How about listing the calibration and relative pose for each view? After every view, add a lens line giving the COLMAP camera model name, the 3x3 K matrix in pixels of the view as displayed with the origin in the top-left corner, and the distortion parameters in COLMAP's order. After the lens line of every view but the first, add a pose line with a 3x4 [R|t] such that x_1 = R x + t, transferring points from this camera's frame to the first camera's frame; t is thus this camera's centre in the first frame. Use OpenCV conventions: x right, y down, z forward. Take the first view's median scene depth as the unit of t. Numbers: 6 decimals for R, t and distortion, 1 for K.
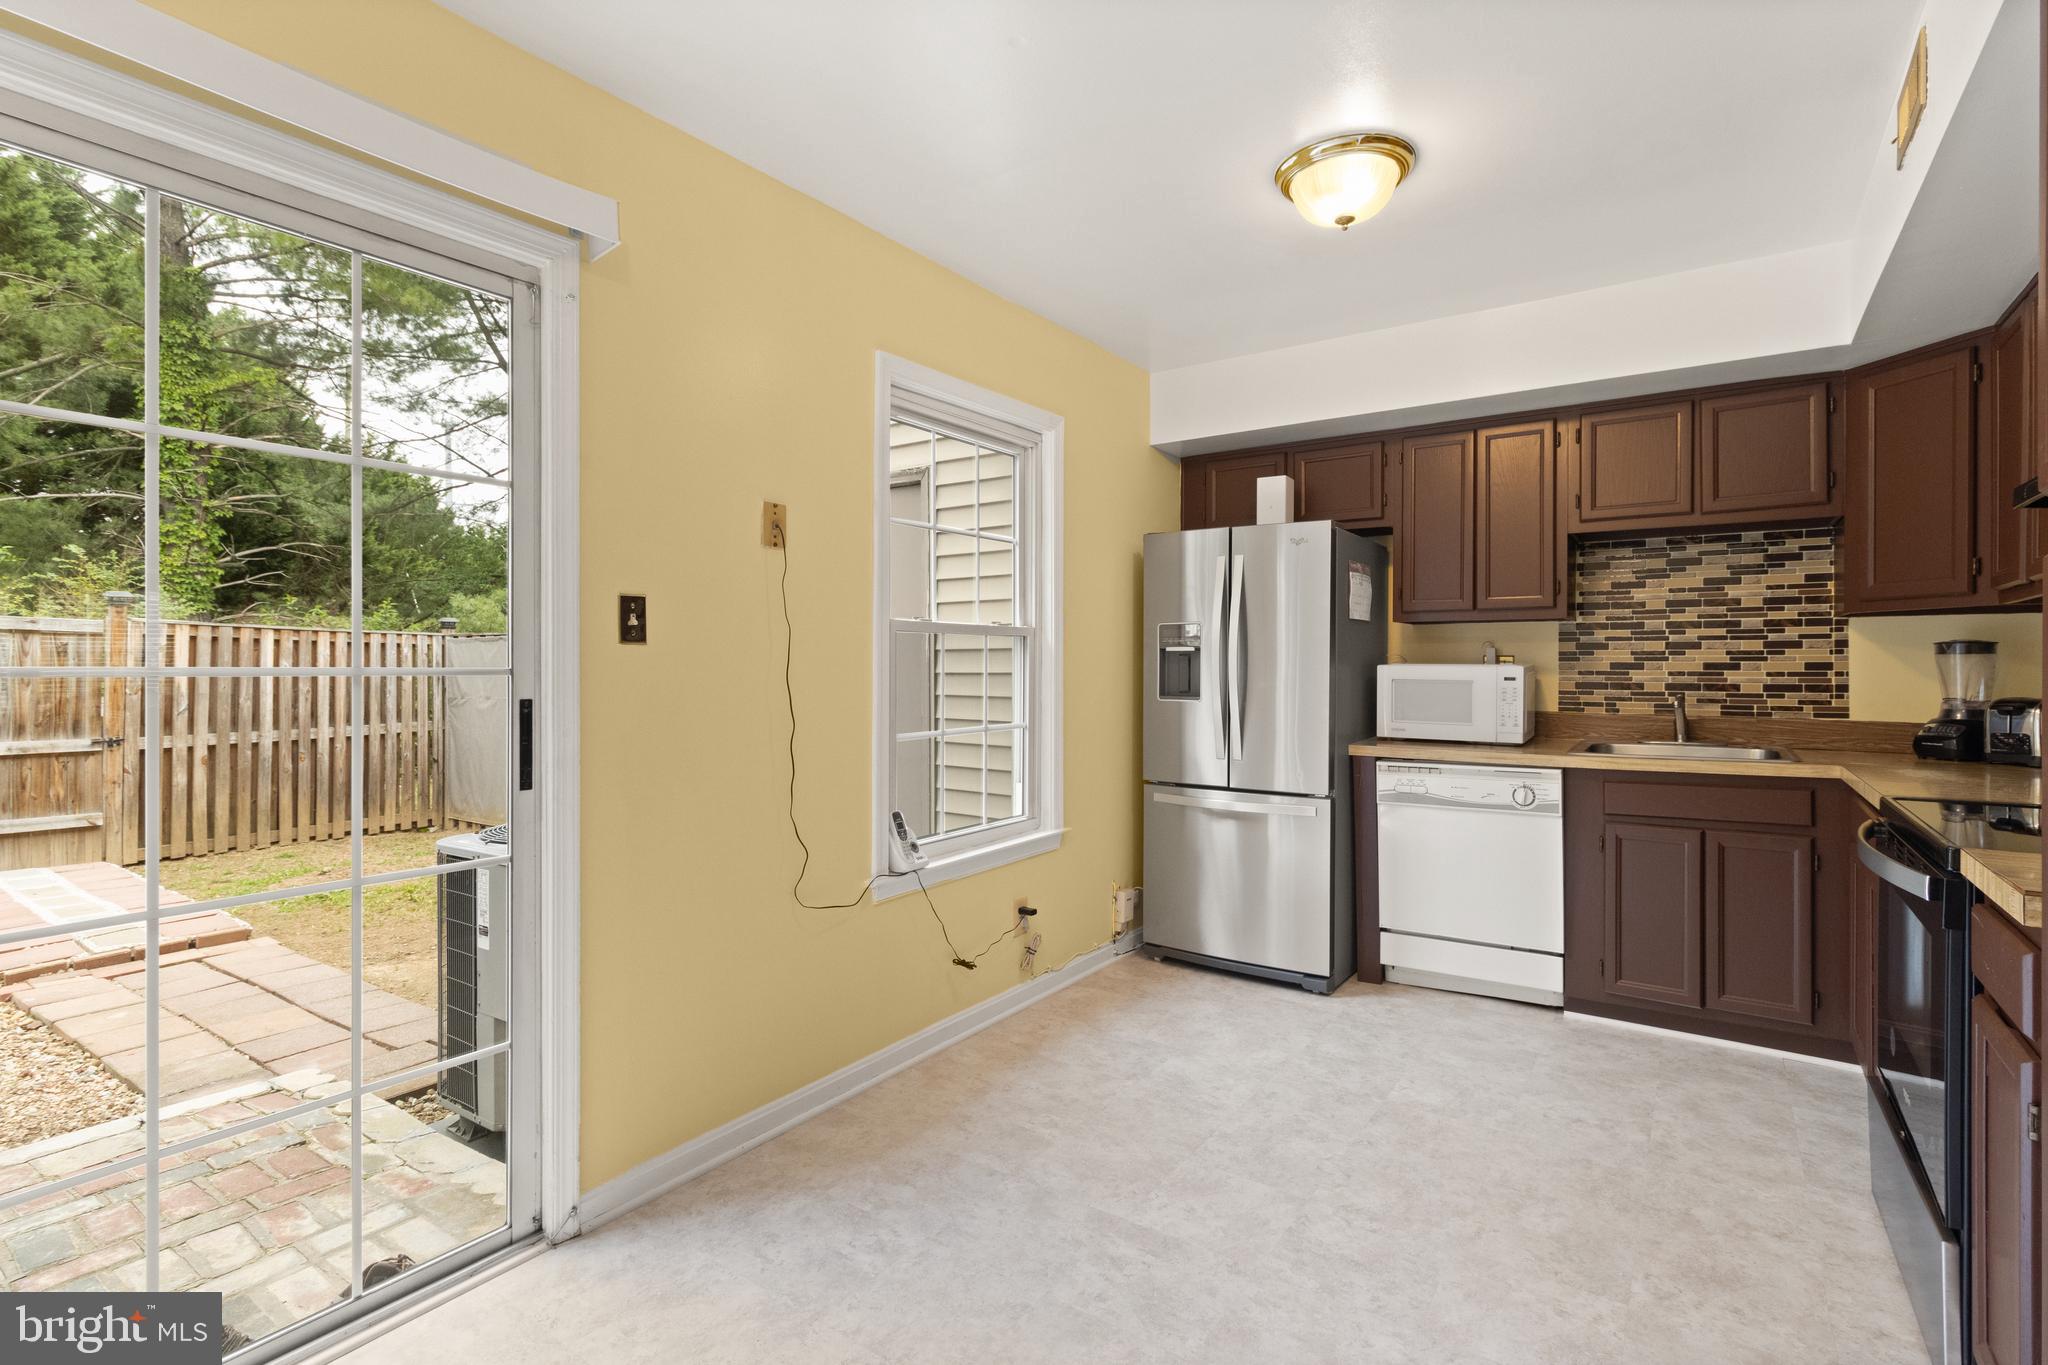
lens RADIAL K [[948.8, 0, 1026.2], [0, 948.8, 664.4], [0, 0, 1]] dist [-0.006664, 0.002668]
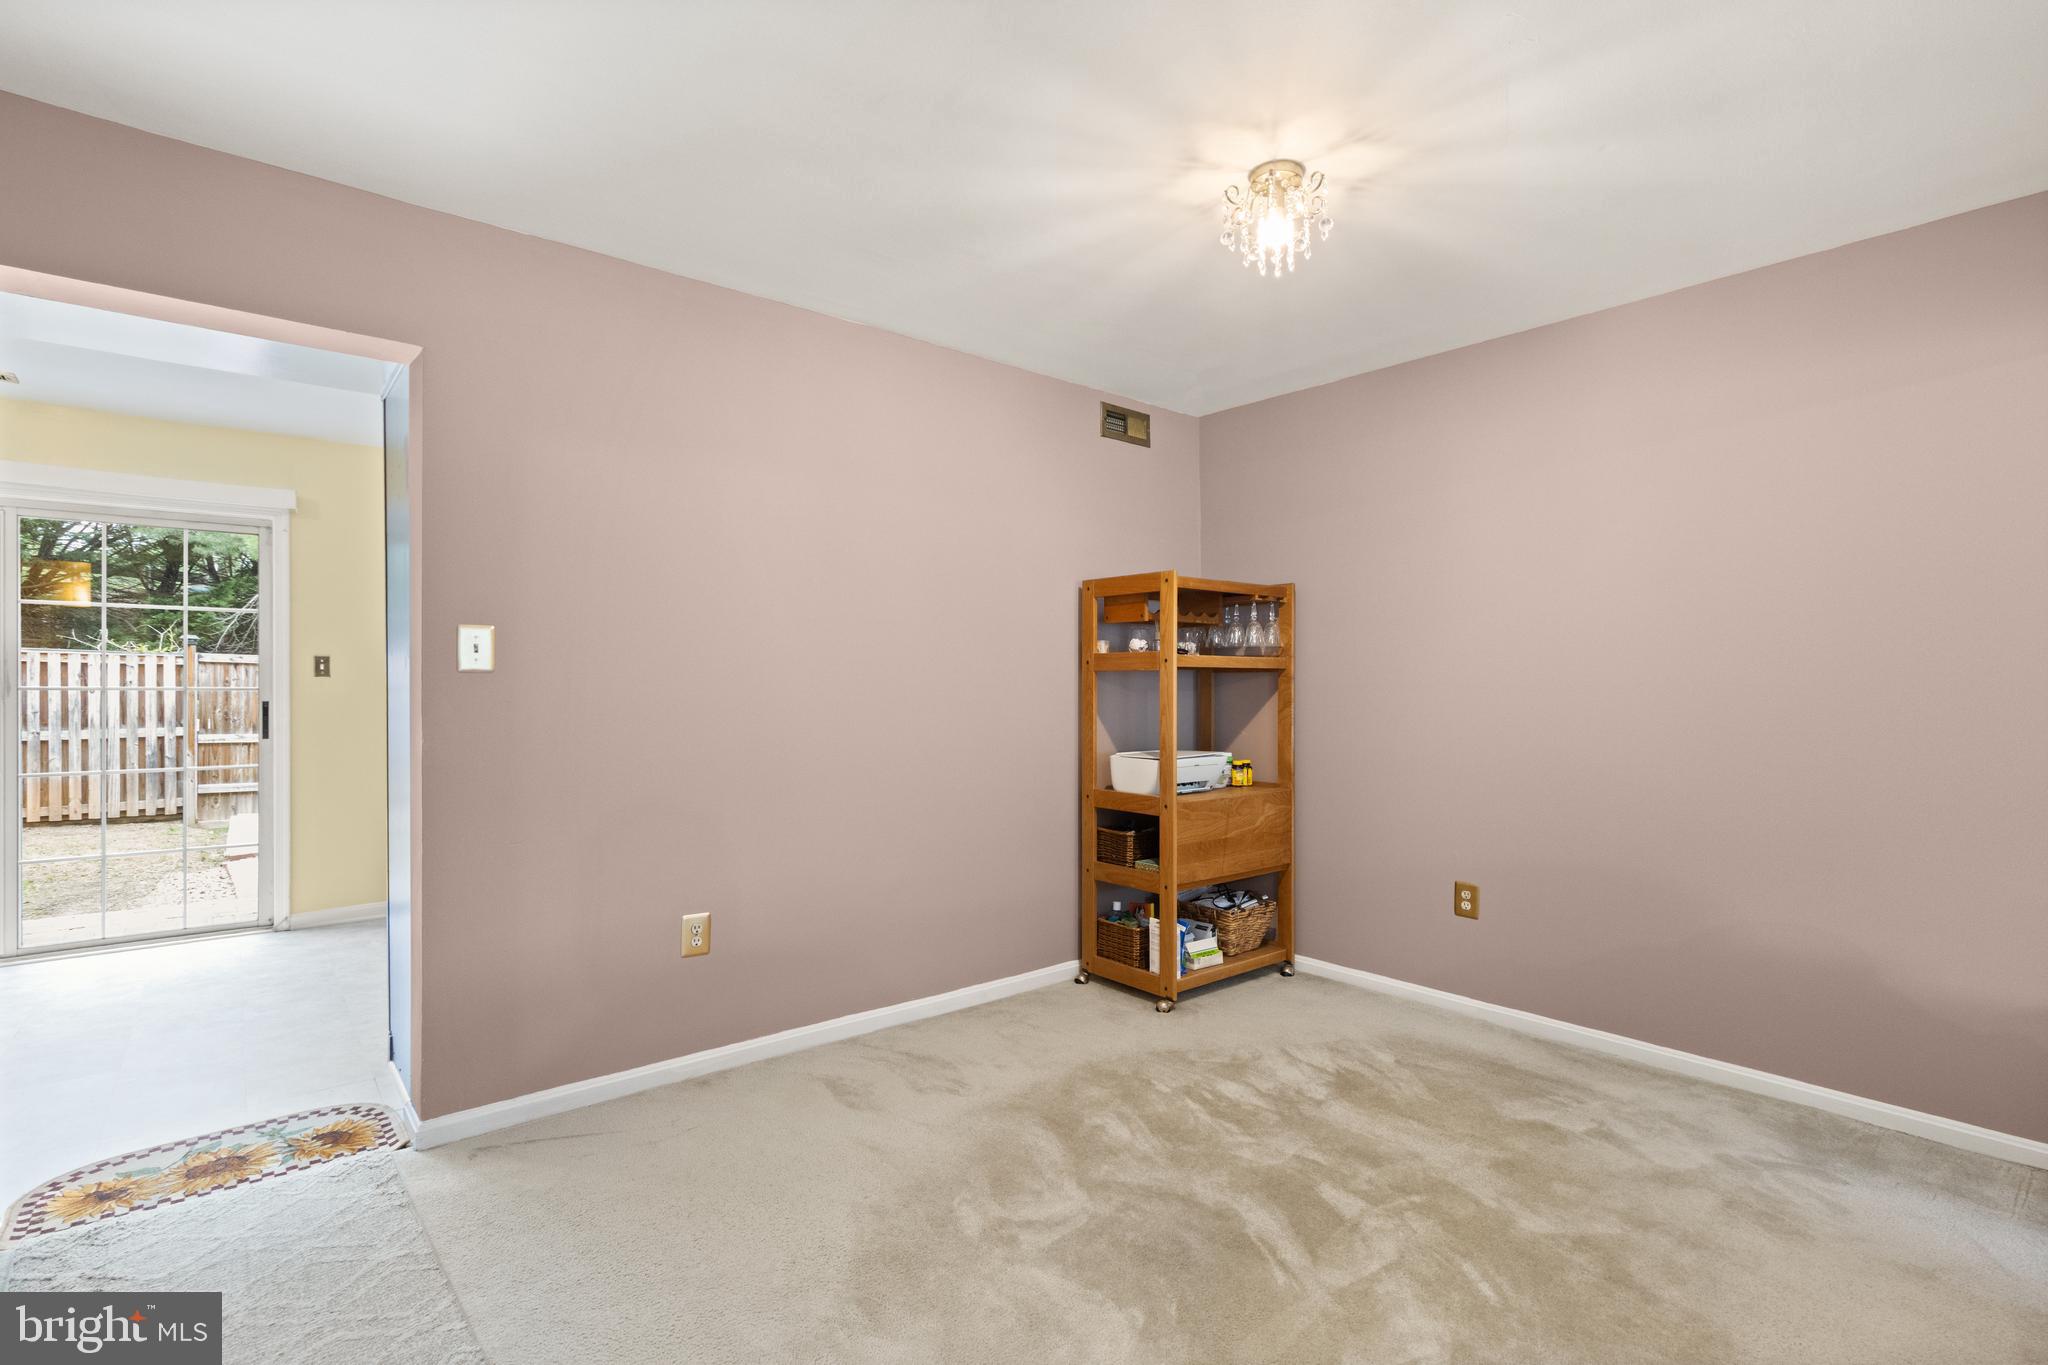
lens RADIAL K [[948.8, 0, 1018.6], [0, 948.8, 683.6], [0, 0, 1]] dist [-0.006664, 0.002668]
pose [[0.965421, -0.002105, -0.260687, 1.117962], [0.001554, 0.999996, -0.002320, 0.000833], [0.260690, 0.001835, 0.965421, -0.469645]]
